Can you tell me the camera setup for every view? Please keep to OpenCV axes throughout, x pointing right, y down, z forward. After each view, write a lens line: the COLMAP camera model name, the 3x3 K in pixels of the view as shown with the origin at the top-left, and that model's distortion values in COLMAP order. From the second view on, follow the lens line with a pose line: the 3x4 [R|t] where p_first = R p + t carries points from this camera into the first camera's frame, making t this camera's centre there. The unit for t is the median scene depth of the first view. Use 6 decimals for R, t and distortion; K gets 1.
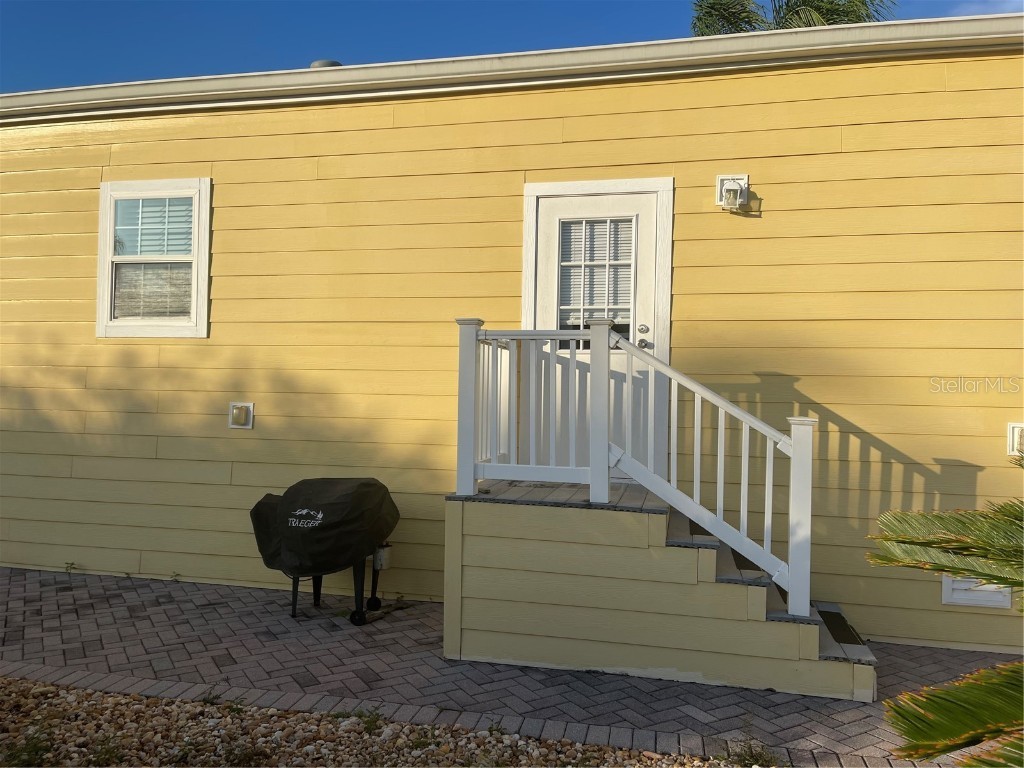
lens RADIAL K [[769.2, 0, 514.3], [0, 769.2, 374.5], [0, 0, 1]] dist [0.058453, -0.080750]
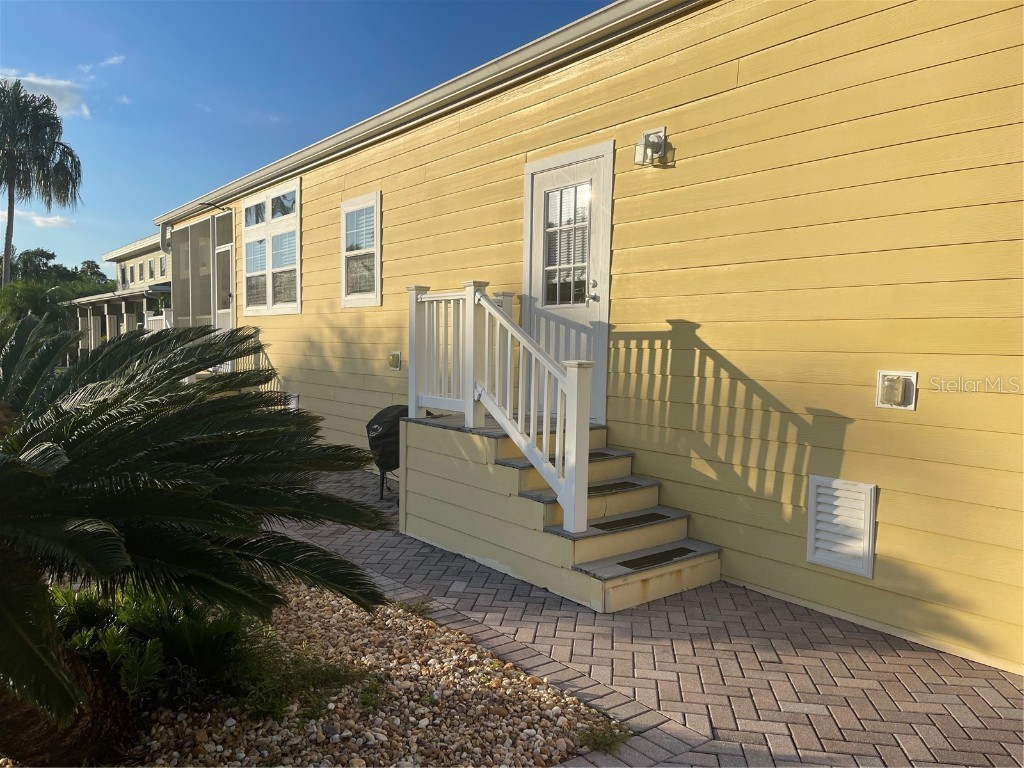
lens RADIAL K [[769.2, 0, 511.6], [0, 769.2, 392.9], [0, 0, 1]] dist [0.058453, -0.080750]
pose [[0.777486, 0.031832, -0.628094, 0.825554], [0.016399, 0.997353, 0.070845, 0.018202], [0.628686, -0.065381, 0.774906, 0.058176]]
